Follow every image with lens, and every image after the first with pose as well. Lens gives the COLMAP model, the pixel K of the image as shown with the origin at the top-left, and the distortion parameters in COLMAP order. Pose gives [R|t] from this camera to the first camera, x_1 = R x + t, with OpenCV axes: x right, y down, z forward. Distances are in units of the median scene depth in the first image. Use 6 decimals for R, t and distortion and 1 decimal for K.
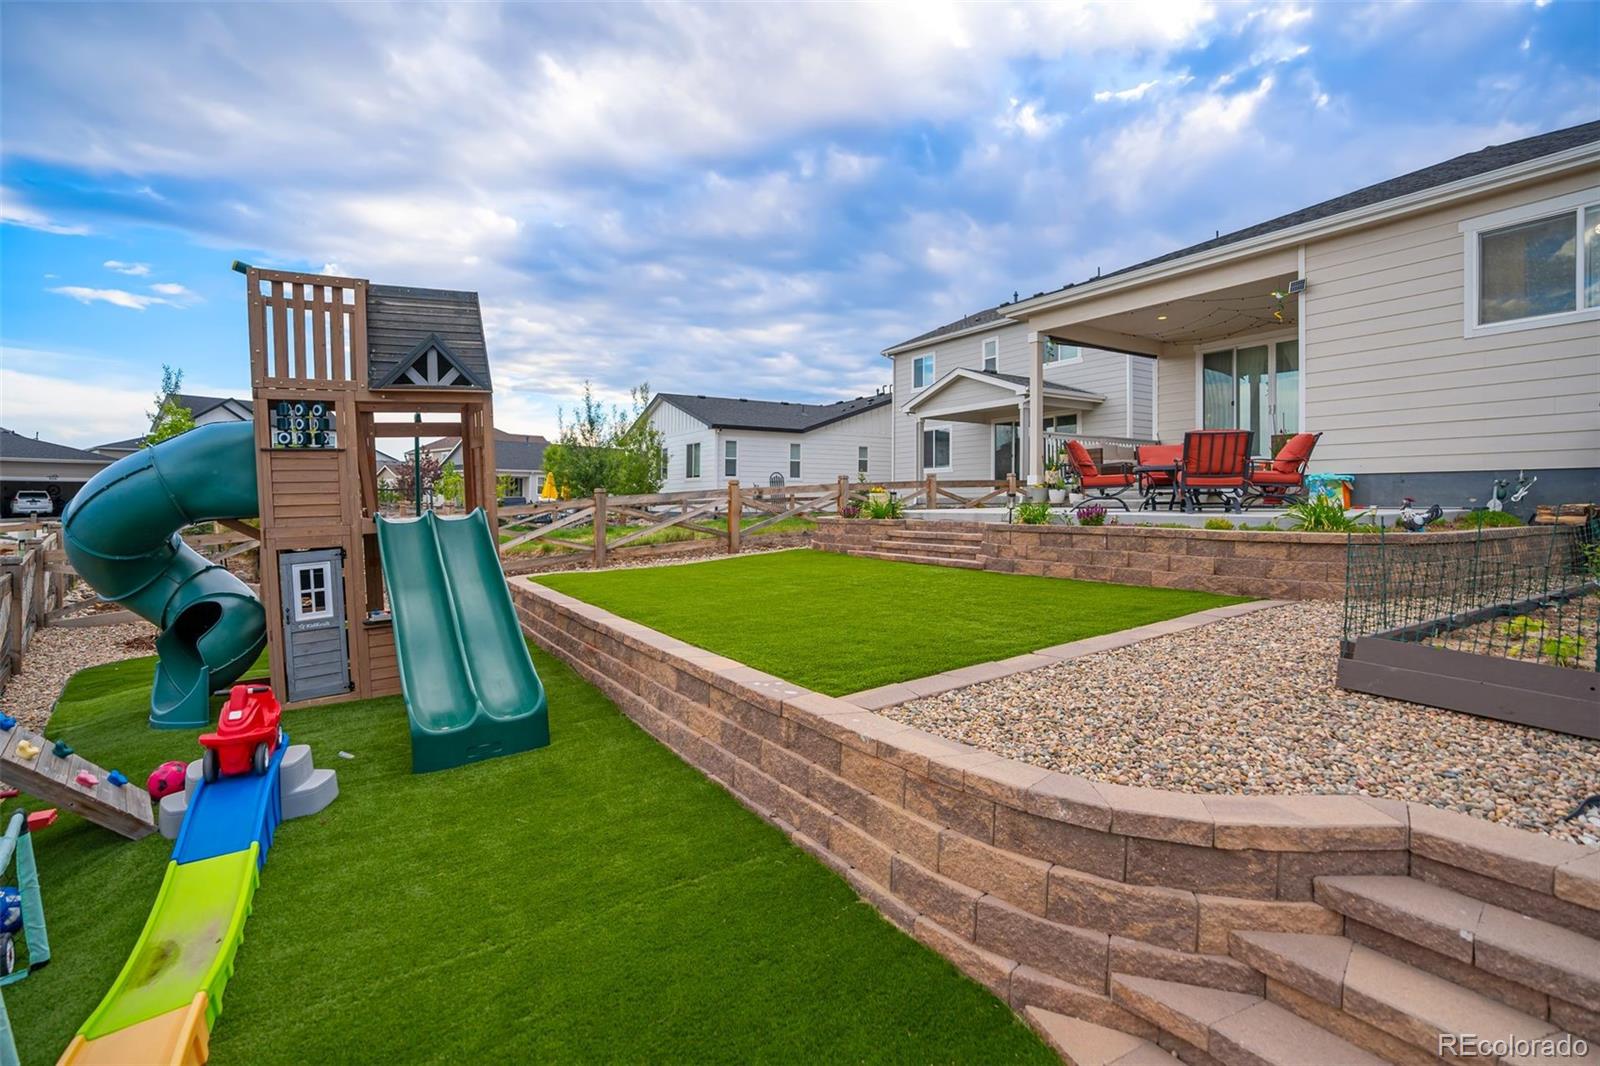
lens RADIAL K [[774.6, 0, 800.0], [0, 774.6, 533.0], [0, 0, 1]] dist [-0.033215, 0.000613]
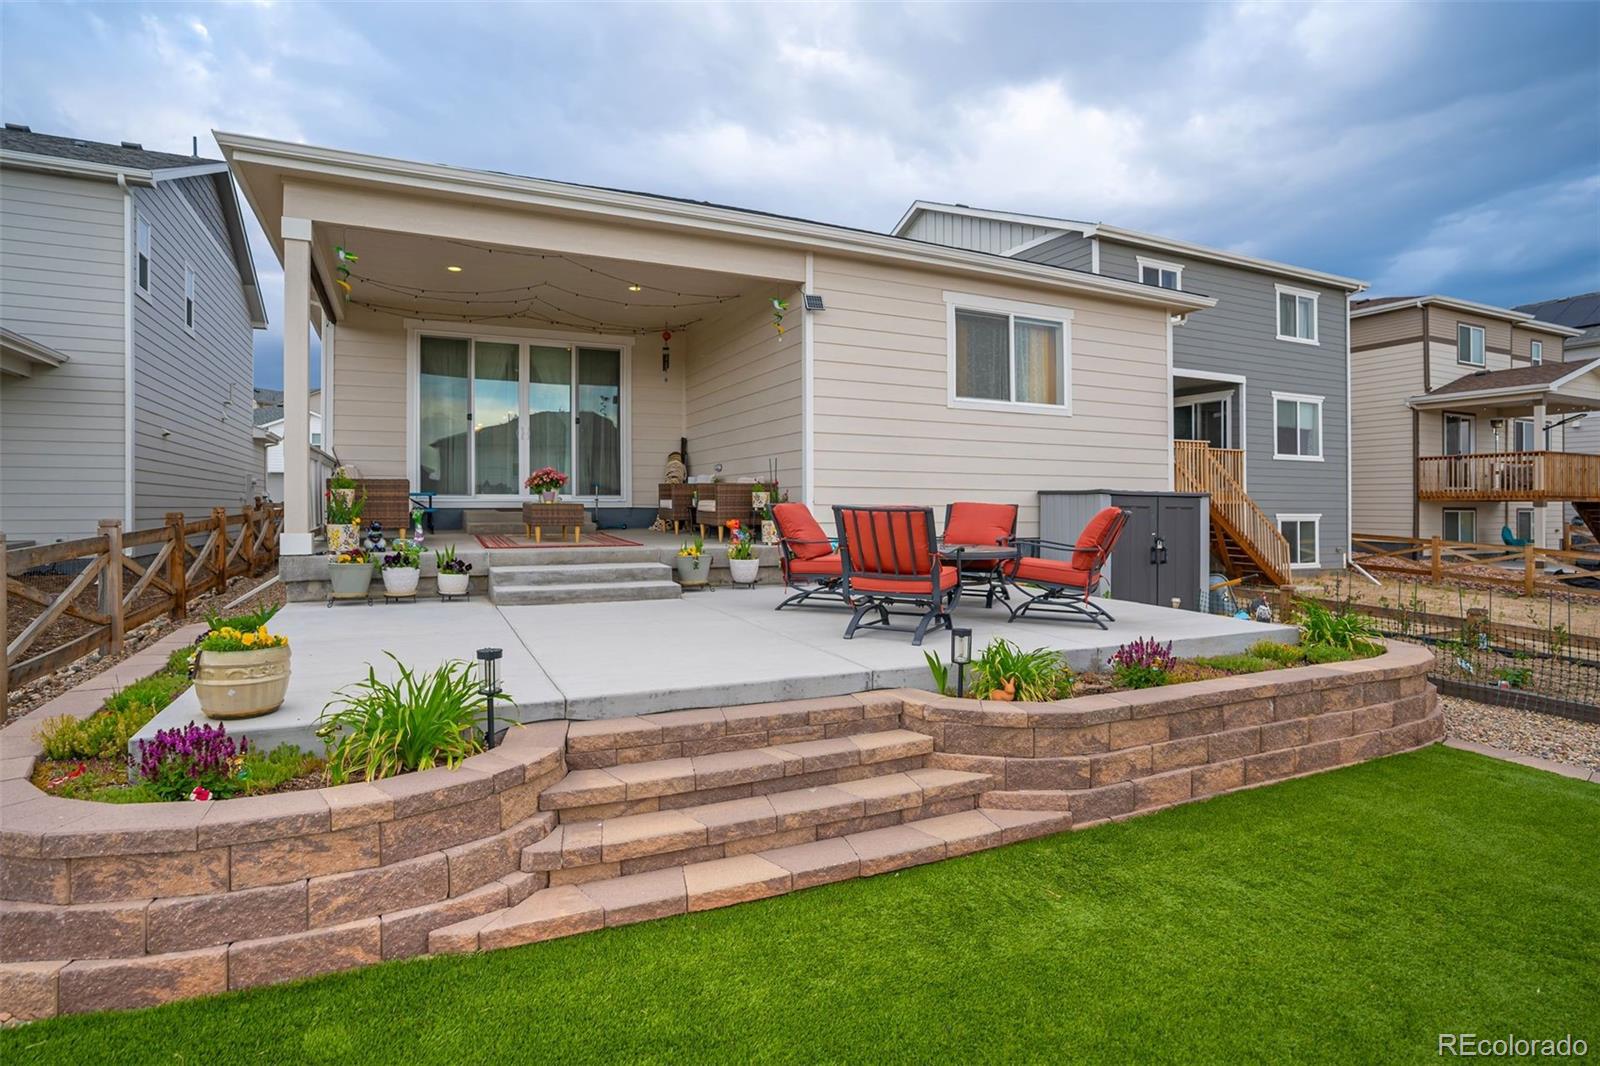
lens RADIAL K [[792.0, 0, 800.0], [0, 792.0, 533.0], [0, 0, 1]] dist [-0.001794, 0.000157]
pose [[0.110136, -0.033393, 0.993355, -0.171805], [0.039018, 0.998810, 0.029250, -0.111424], [-0.993150, 0.035537, 0.111308, 0.933776]]
